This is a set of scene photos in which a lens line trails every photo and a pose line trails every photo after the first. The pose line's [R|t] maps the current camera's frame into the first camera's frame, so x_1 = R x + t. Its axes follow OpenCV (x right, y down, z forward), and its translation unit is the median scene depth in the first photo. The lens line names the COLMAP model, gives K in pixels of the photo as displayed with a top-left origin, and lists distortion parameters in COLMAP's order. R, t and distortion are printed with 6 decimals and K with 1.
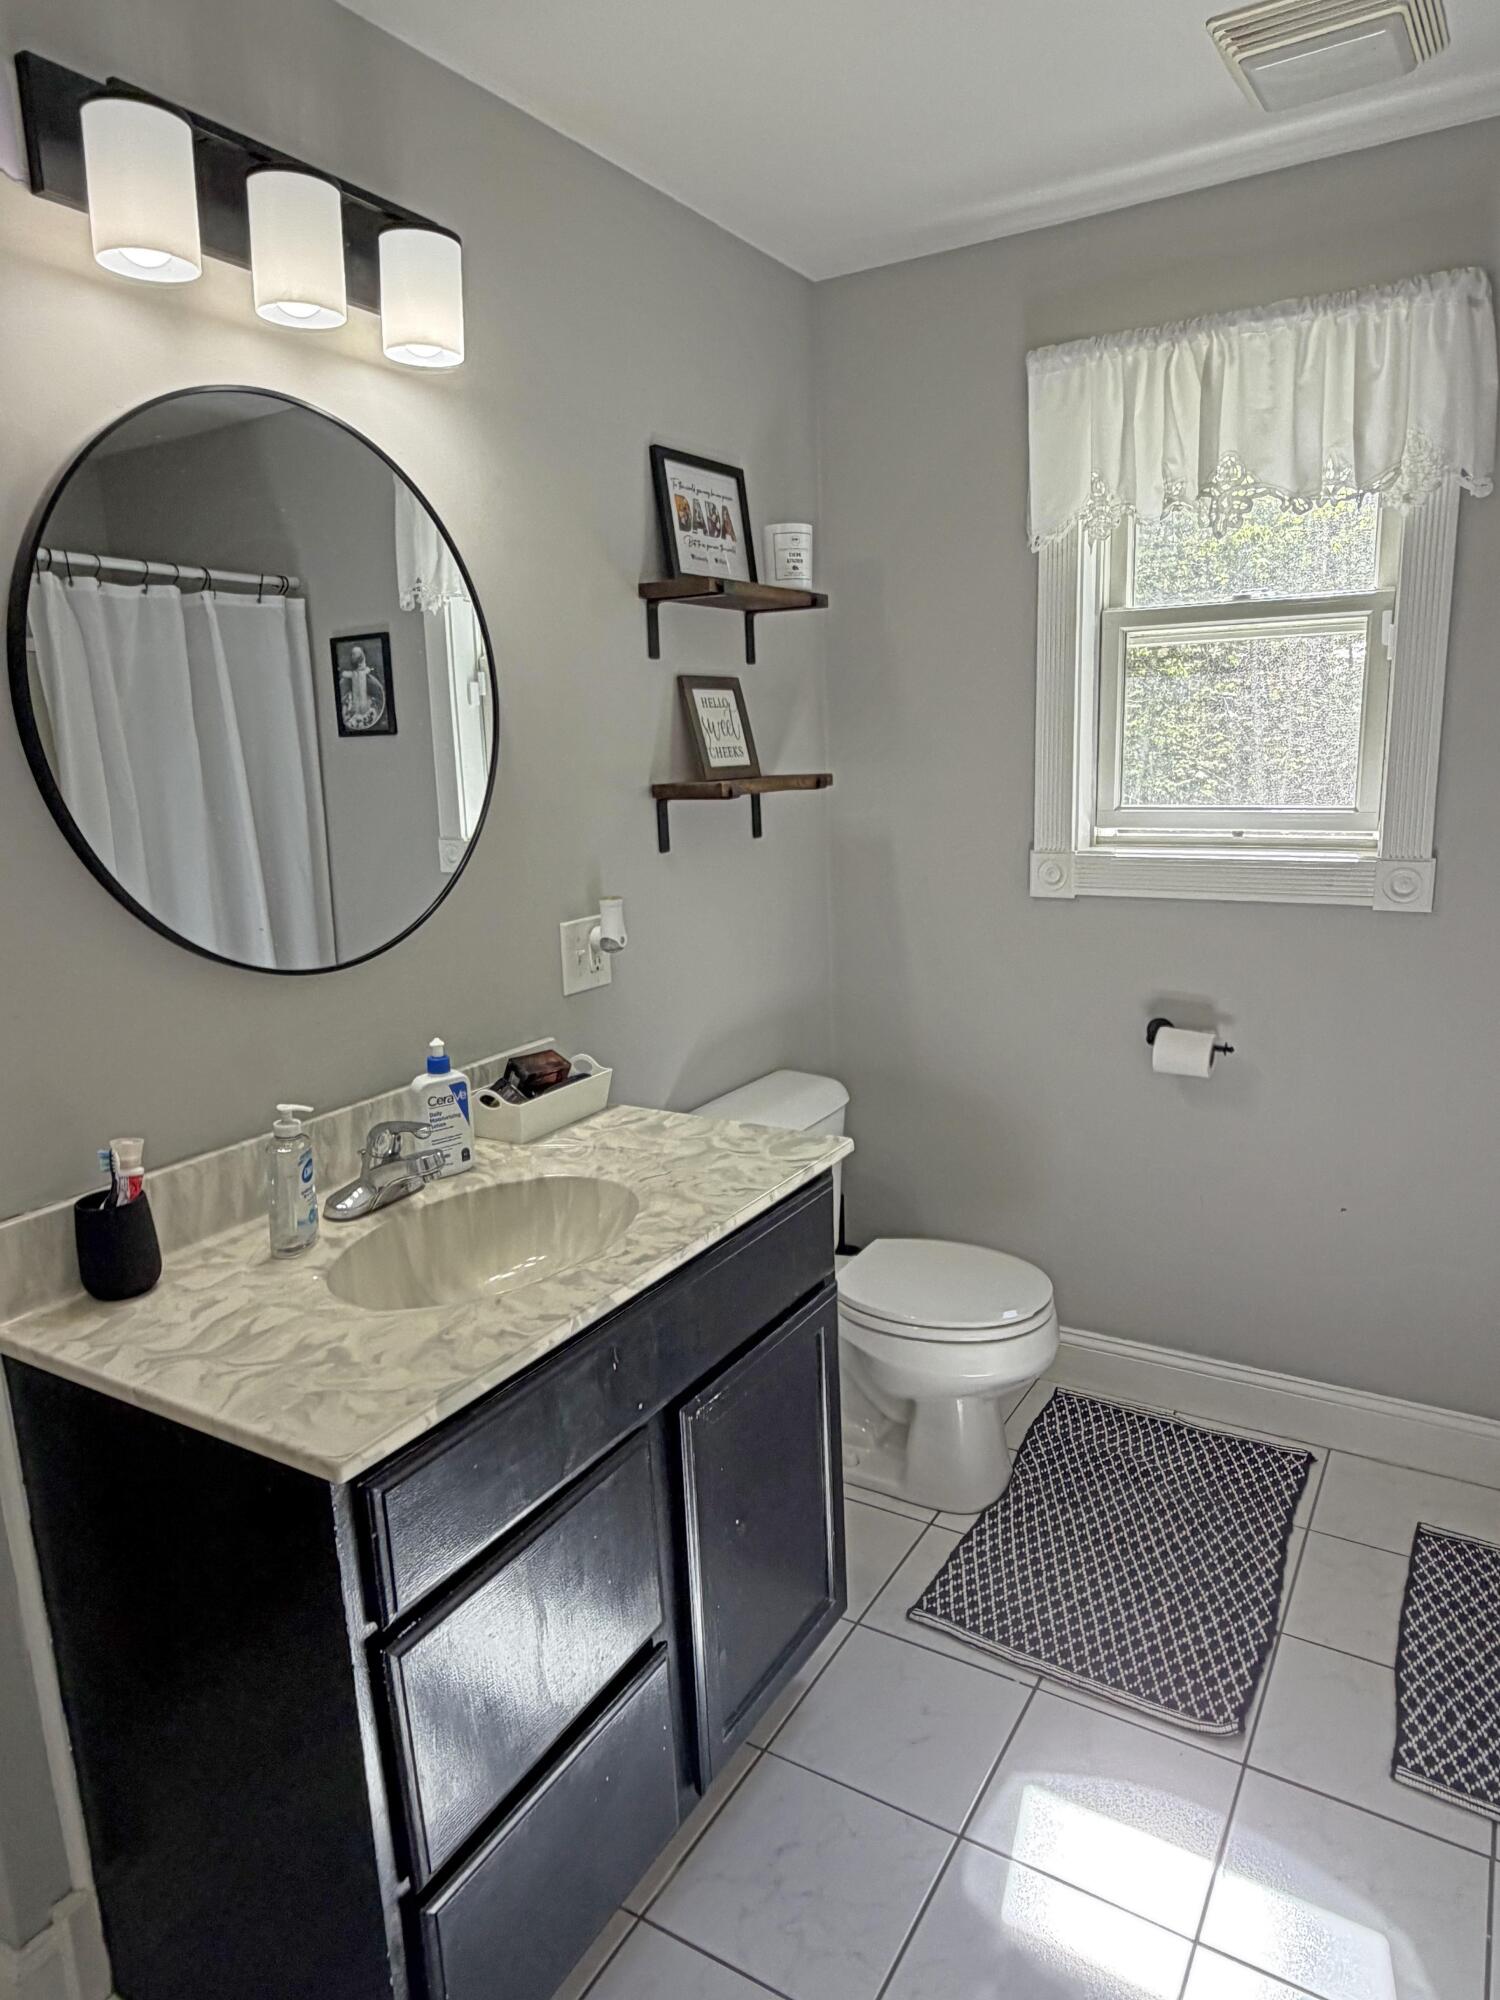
lens RADIAL K [[1301.8, 0, 750.0], [0, 1301.8, 1000.0], [0, 0, 1]] dist [0.046205, -0.004649]
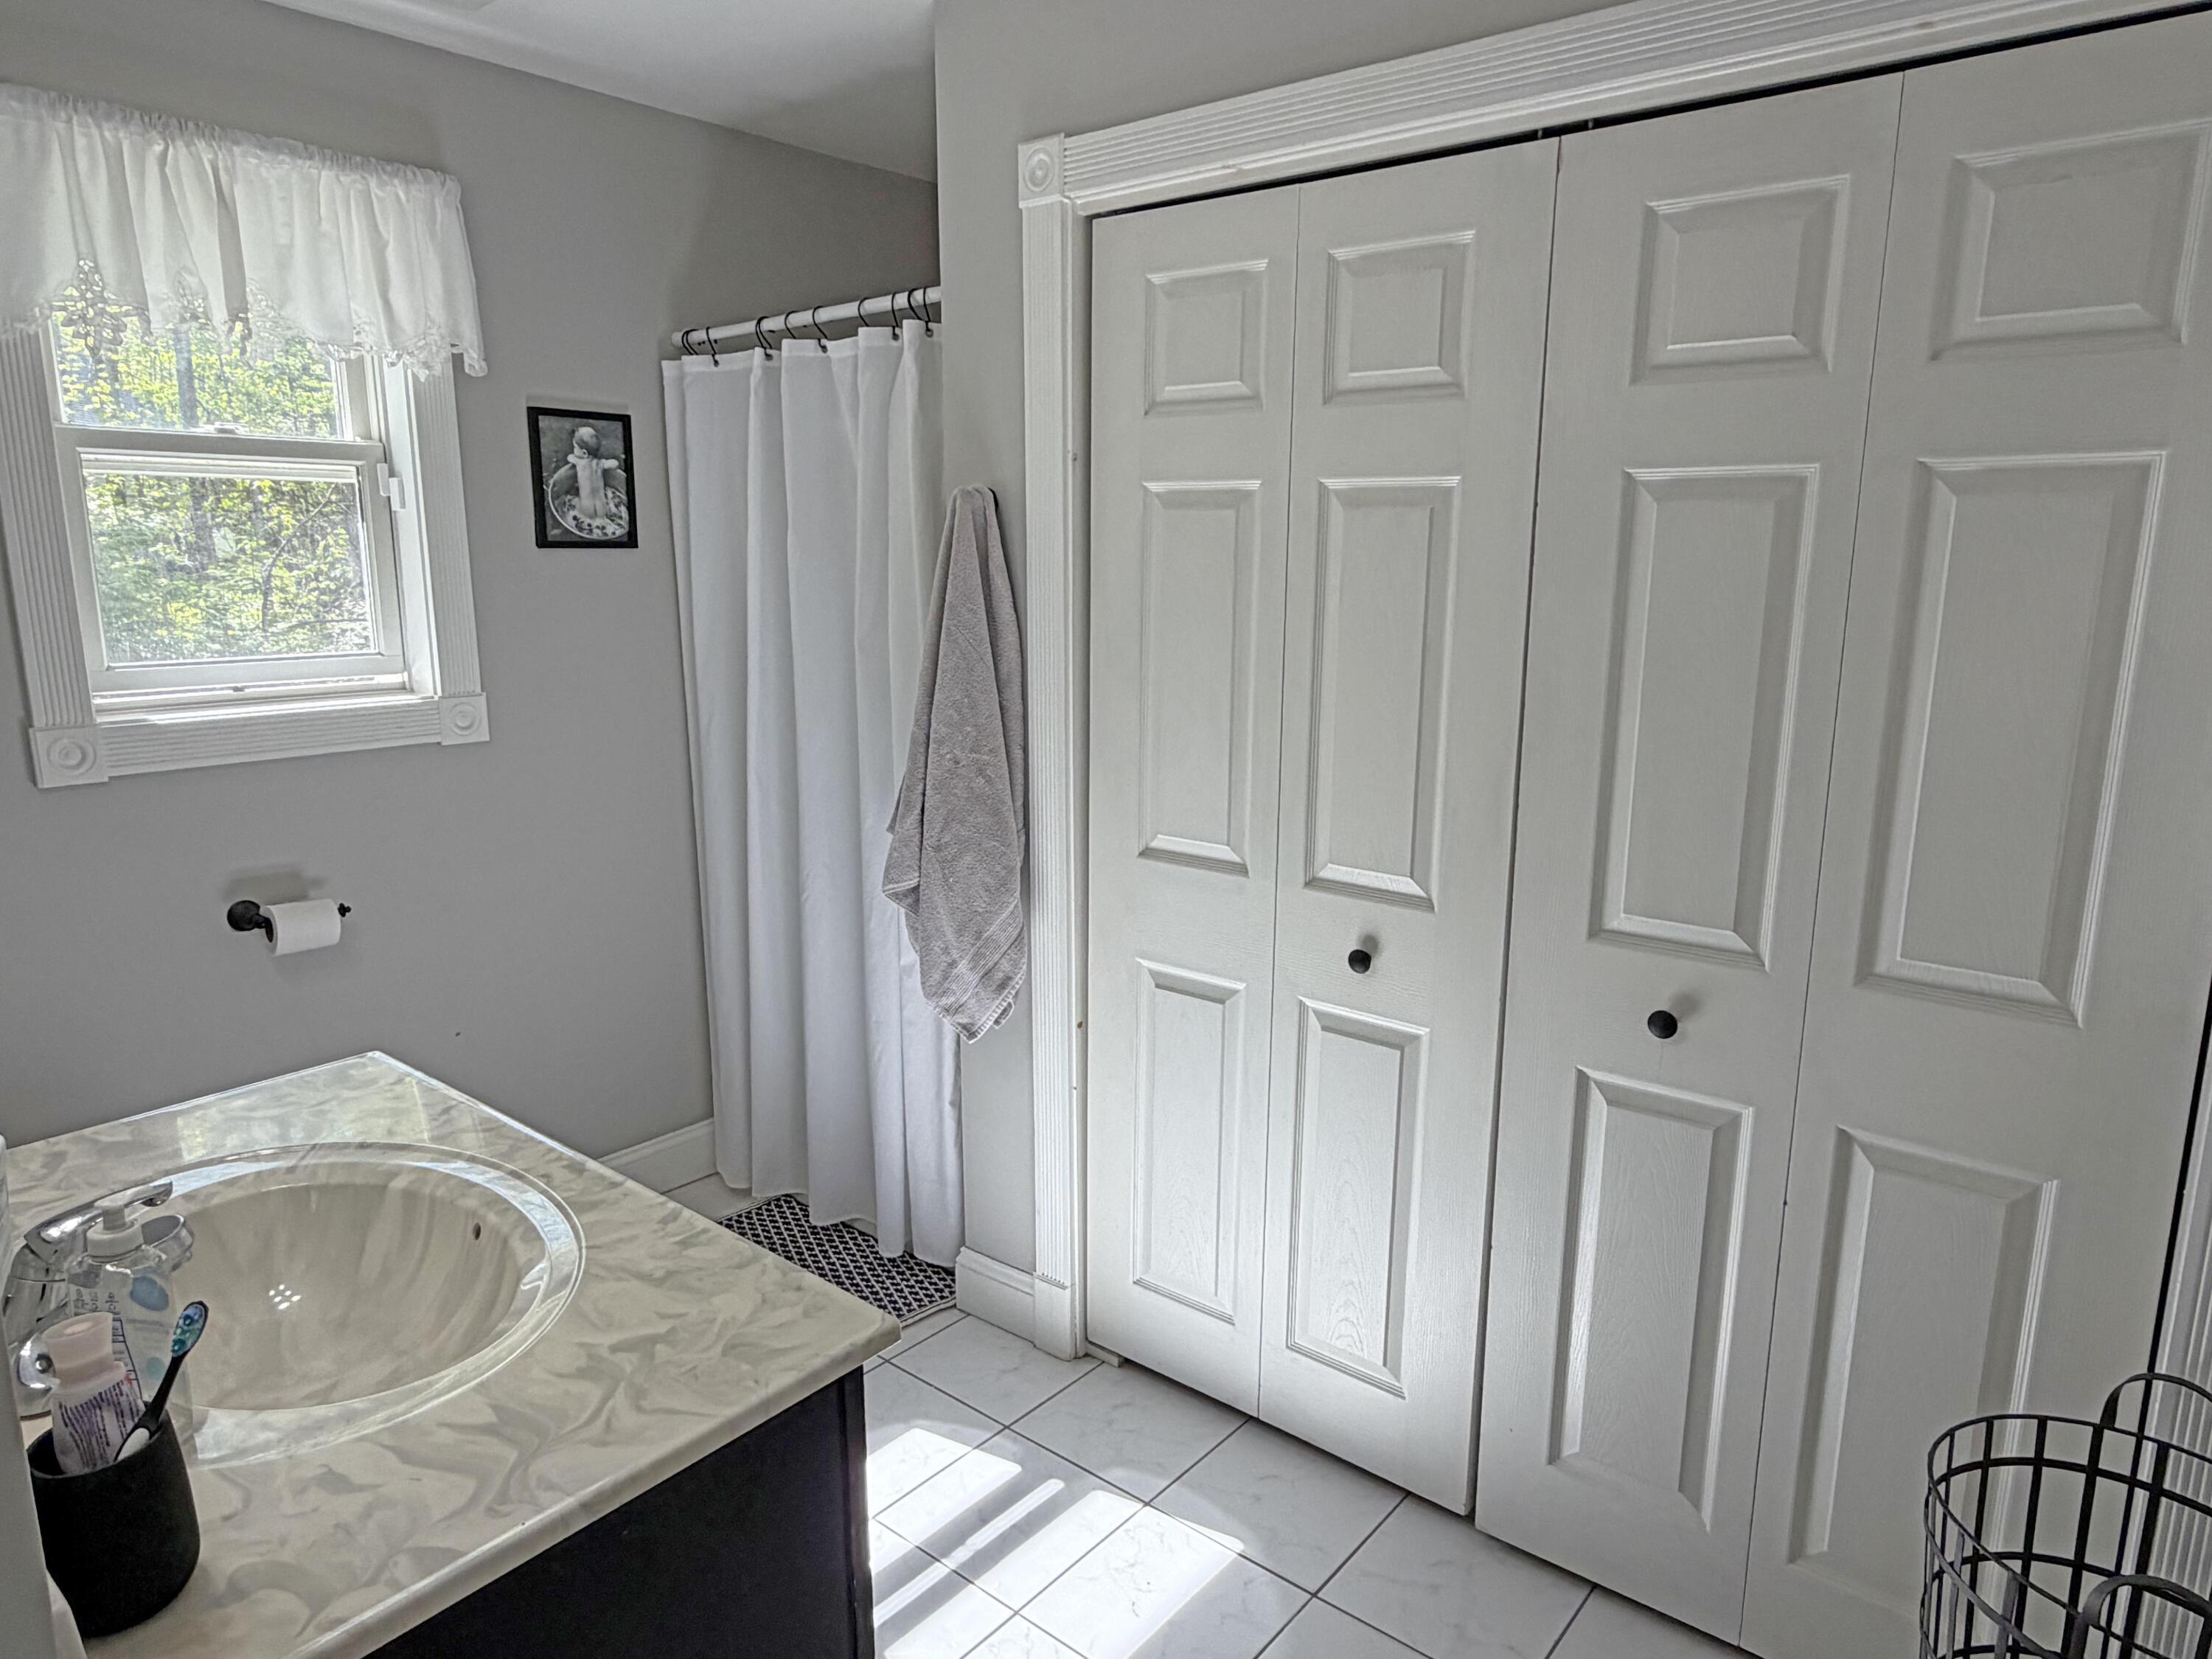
lens RADIAL K [[1439.8, 0, 1106.0], [0, 1439.8, 829.5], [0, 0, 1]] dist [0.046205, -0.004649]
pose [[0.123155, -0.159950, 0.979412, -0.706209], [0.209182, 0.968935, 0.131936, -0.051939], [-0.970091, 0.188627, 0.152788, 0.356754]]
